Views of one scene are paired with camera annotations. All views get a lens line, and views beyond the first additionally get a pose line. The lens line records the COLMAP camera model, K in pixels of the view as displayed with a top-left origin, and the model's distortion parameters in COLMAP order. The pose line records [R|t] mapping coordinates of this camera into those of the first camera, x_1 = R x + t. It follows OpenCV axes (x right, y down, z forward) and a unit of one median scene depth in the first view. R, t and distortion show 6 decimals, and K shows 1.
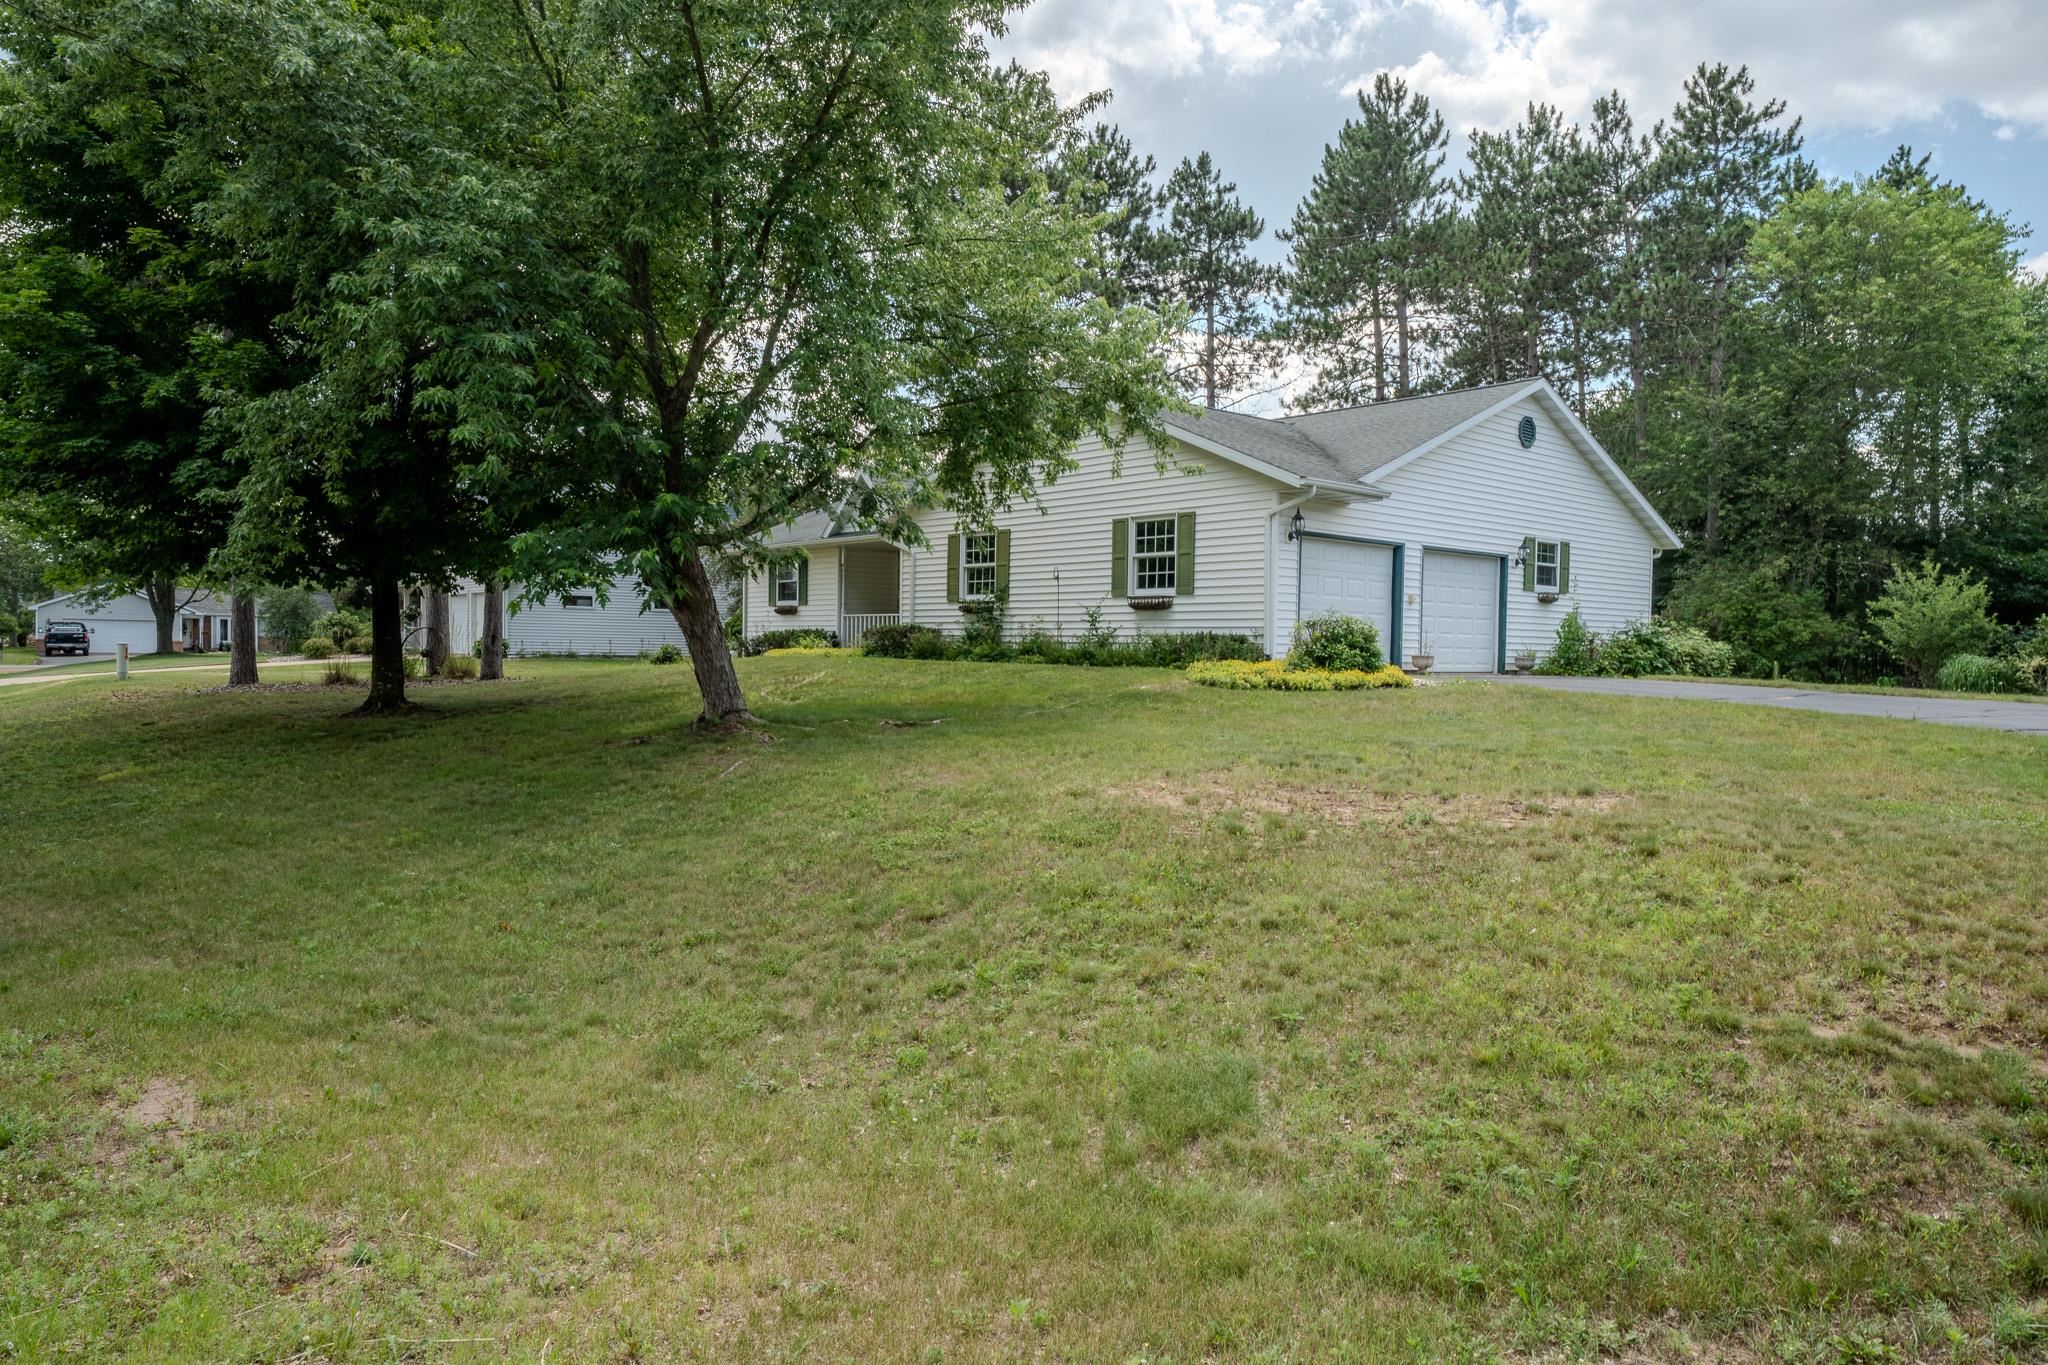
lens RADIAL K [[1298.0, 0, 1024.2], [0, 1298.0, 691.4], [0, 0, 1]] dist [0.018766, 0.001562]
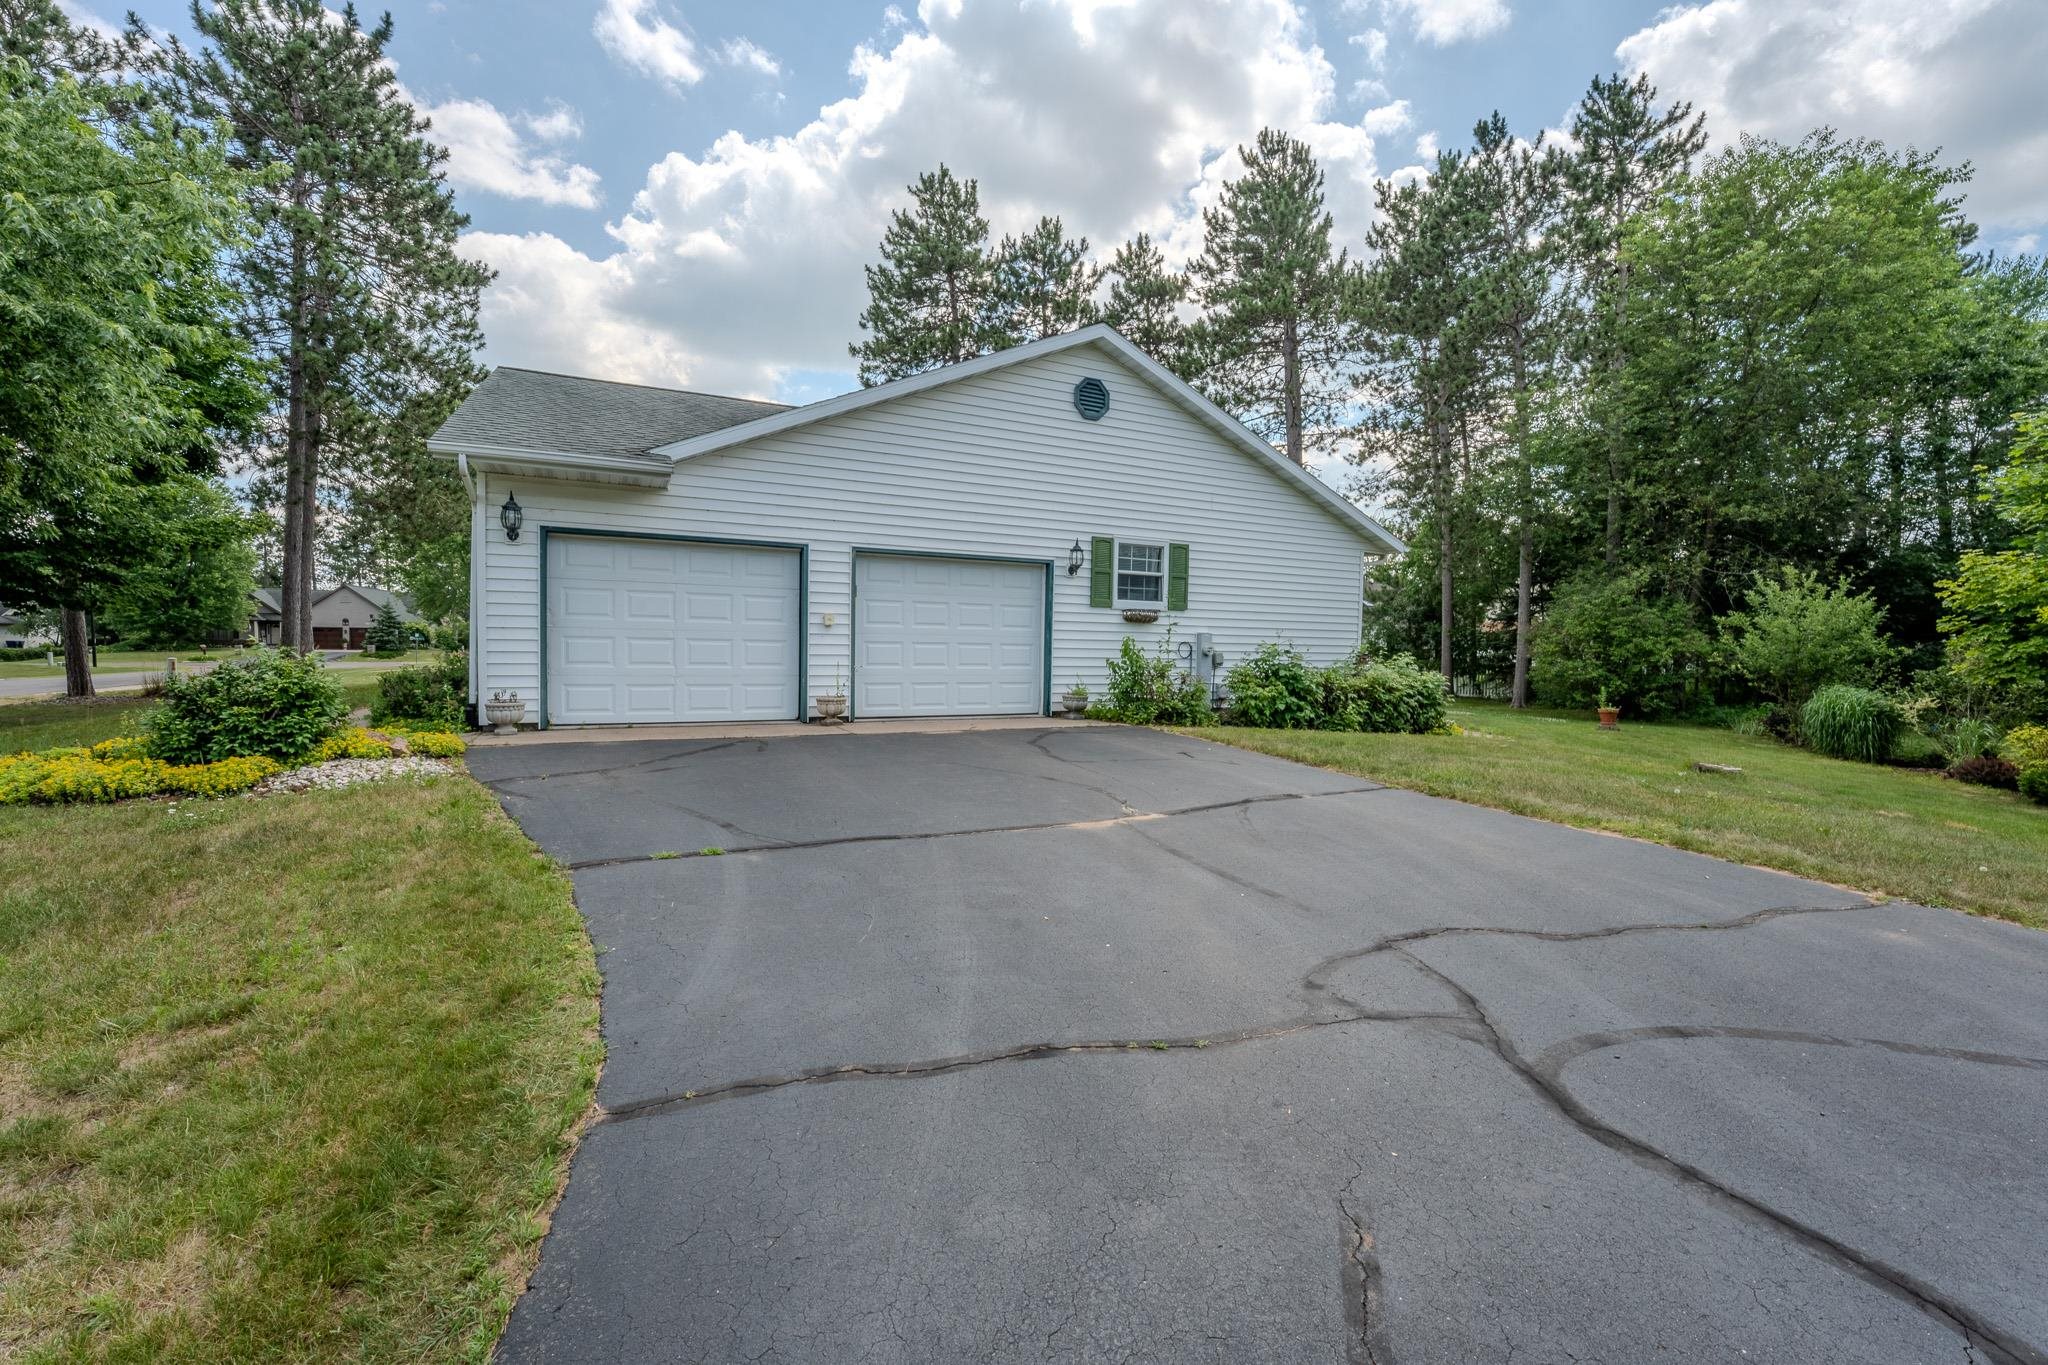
lens RADIAL K [[832.4, 0, 1026.0], [0, 832.4, 688.0], [0, 0, 1]] dist [-0.029701, 0.004627]
pose [[0.966416, 0.013941, -0.256603, 0.314923], [-0.010064, 0.999815, 0.016415, -0.025003], [0.256785, -0.013281, 0.966377, 0.344416]]
